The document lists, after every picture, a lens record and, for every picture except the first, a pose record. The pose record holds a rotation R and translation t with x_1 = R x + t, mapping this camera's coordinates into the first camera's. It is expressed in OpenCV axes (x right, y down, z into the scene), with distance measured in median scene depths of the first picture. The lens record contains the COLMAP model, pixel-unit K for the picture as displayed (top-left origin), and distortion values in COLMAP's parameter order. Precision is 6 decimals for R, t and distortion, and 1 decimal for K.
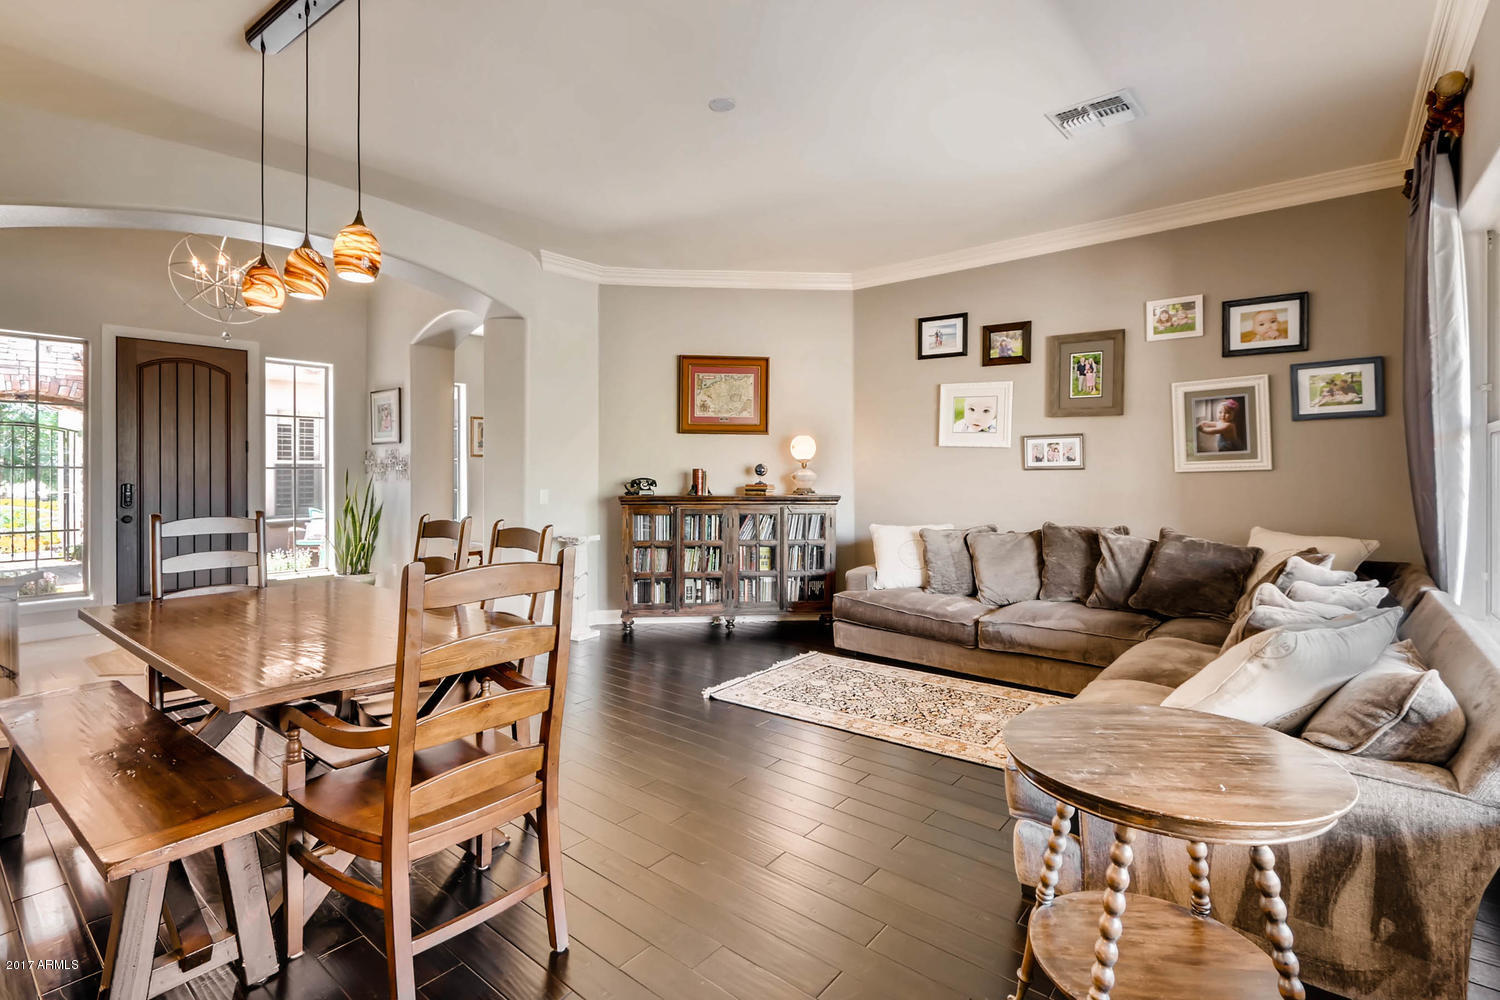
lens RADIAL K [[689.4, 0, 726.9], [0, 689.4, 472.1], [0, 0, 1]] dist [0.002035, 0.000326]
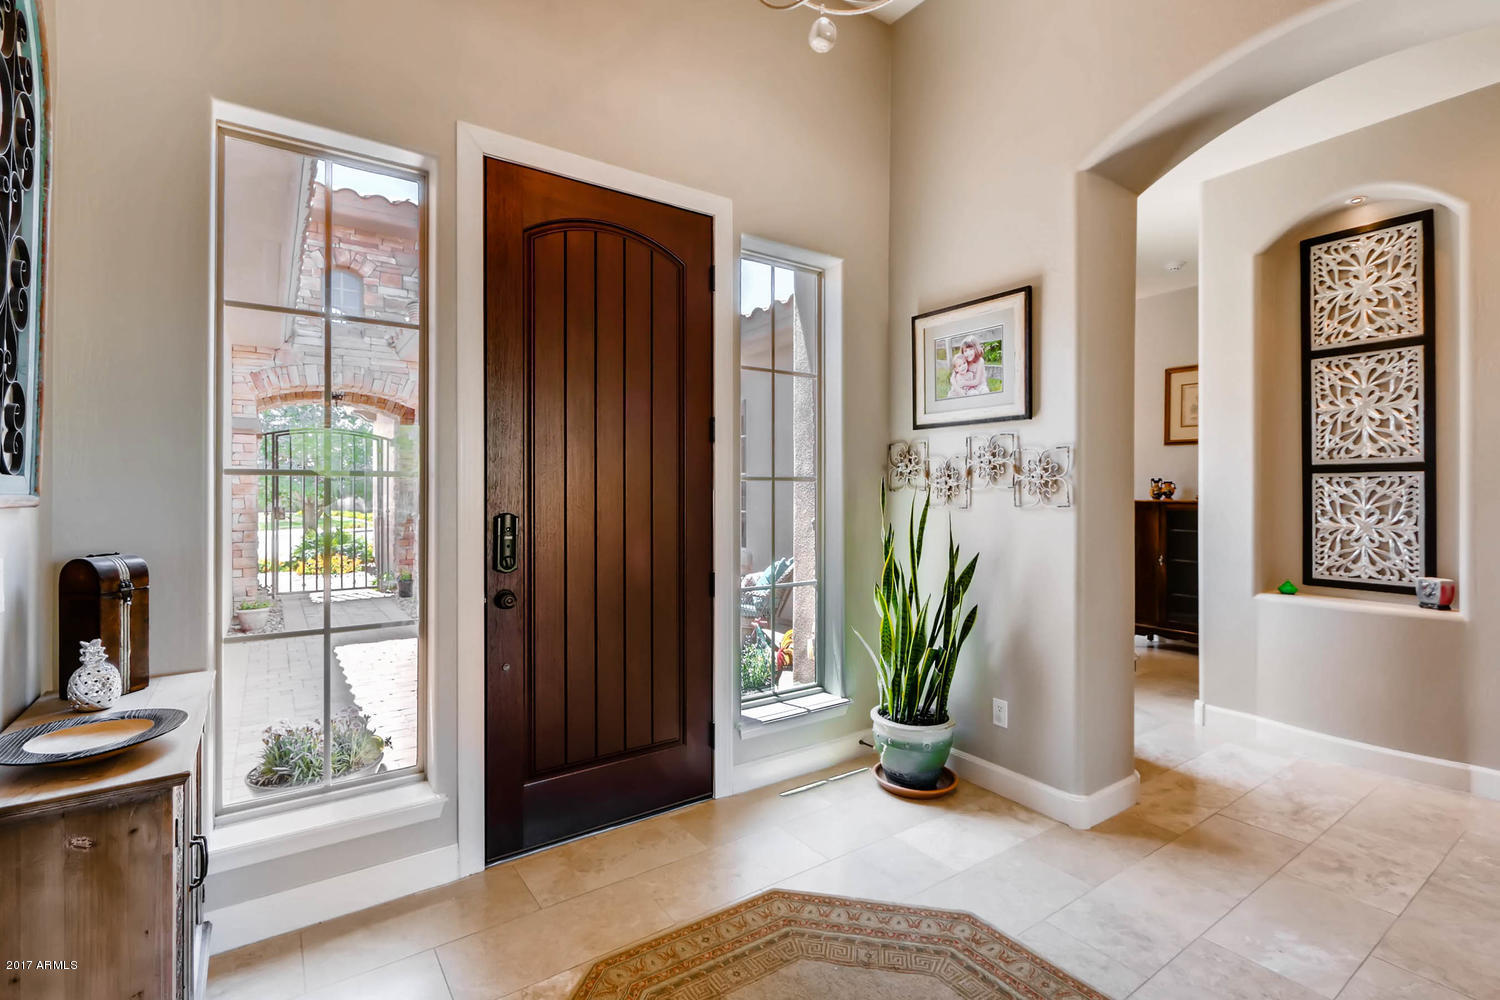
lens RADIAL K [[689.4, 0, 754.0], [0, 689.4, 493.1], [0, 0, 1]] dist [0.002035, 0.000326]
pose [[0.965071, 0.004212, -0.261956, -0.605021], [-0.001664, 0.999949, 0.009948, -0.000158], [0.261985, -0.009165, 0.965028, 0.627474]]
